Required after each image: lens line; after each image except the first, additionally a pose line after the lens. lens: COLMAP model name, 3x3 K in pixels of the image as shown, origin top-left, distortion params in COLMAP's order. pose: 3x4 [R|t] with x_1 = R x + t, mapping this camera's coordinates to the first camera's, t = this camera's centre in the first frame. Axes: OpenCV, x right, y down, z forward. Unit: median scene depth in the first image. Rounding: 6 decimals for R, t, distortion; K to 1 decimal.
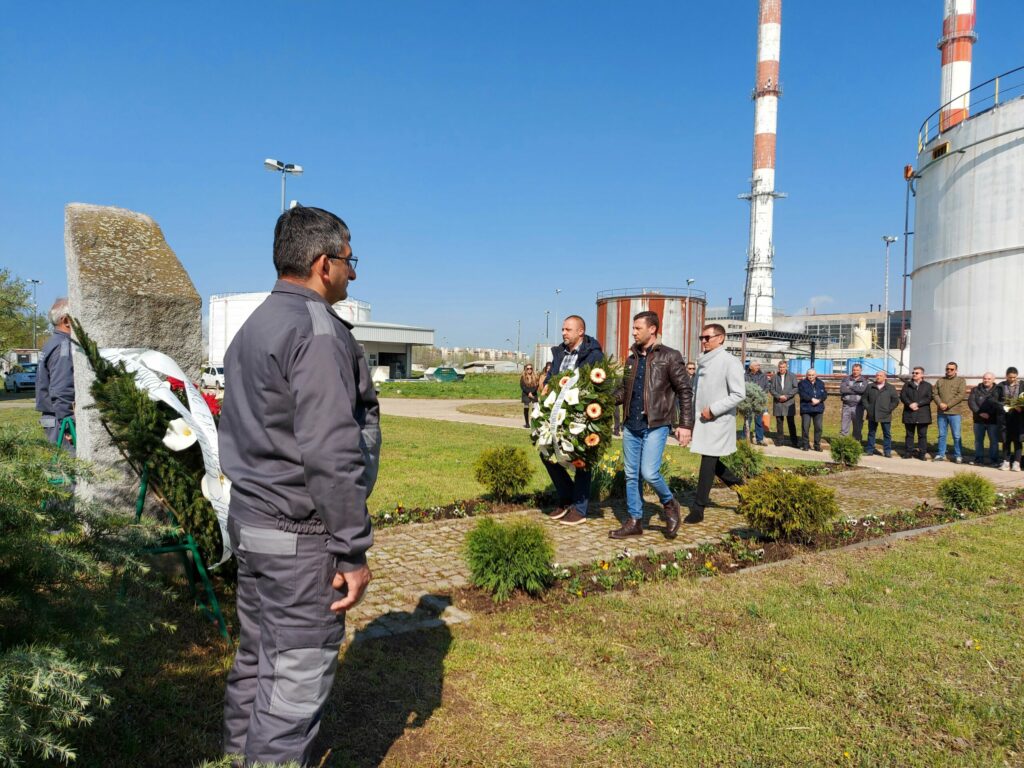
lens RADIAL K [[732.9, 0, 511.0], [0, 732.9, 388.2], [0, 0, 1]] dist [0.023878, -0.031602]
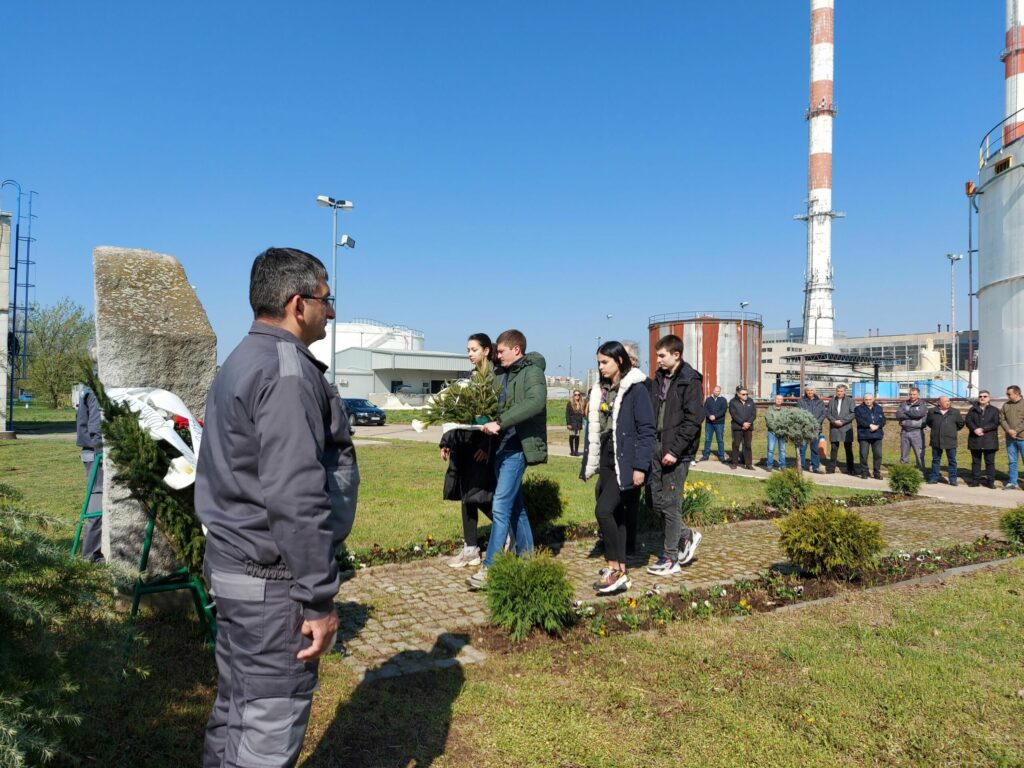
lens RADIAL K [[732.9, 0, 512.9], [0, 732.9, 386.3], [0, 0, 1]] dist [0.023878, -0.031602]
pose [[0.997333, -0.011553, -0.072067, 0.052788], [0.008772, 0.999209, -0.038790, -0.008702], [0.072458, 0.038055, 0.996645, 0.015552]]
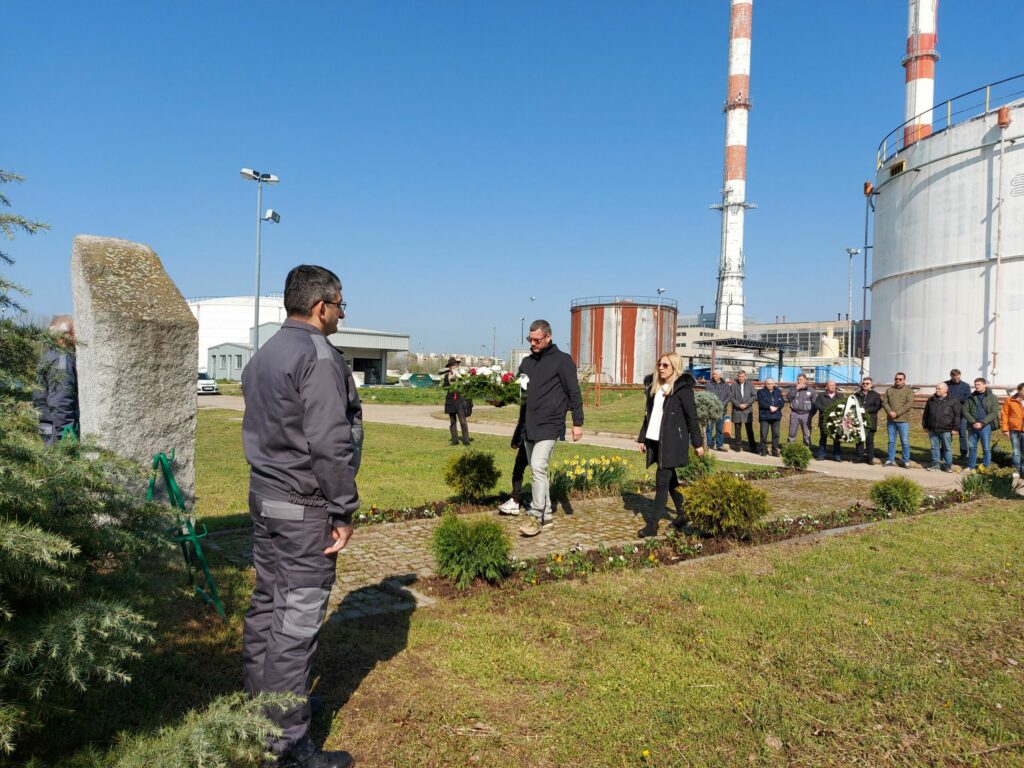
lens RADIAL K [[732.9, 0, 517.6], [0, 732.9, 391.4], [0, 0, 1]] dist [0.023878, -0.031602]
pose [[0.999130, 0.003094, 0.041584, 0.021966], [-0.002943, 0.999989, -0.003689, -0.010387], [-0.041595, 0.003563, 0.999128, -0.136911]]
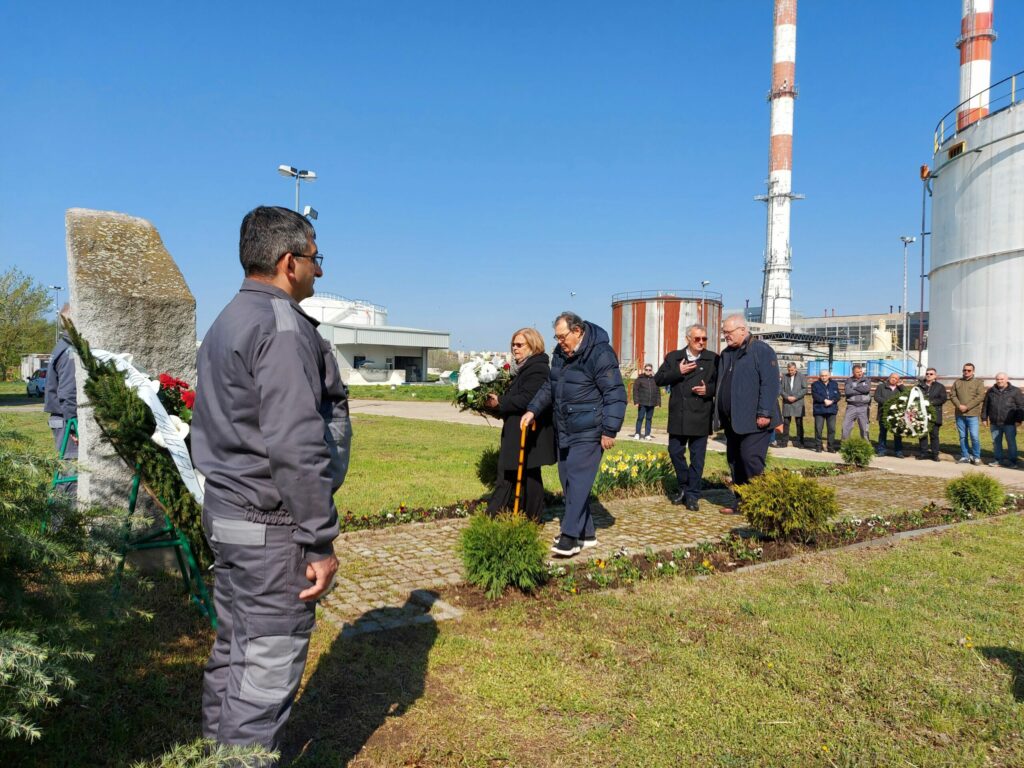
lens RADIAL K [[732.9, 0, 514.0], [0, 732.9, 387.3], [0, 0, 1]] dist [0.023878, -0.031602]
pose [[0.999797, -0.004301, -0.019686, 0.035052], [0.004177, 0.999971, -0.006353, 0.006711], [0.019713, 0.006269, 0.999786, -0.010342]]
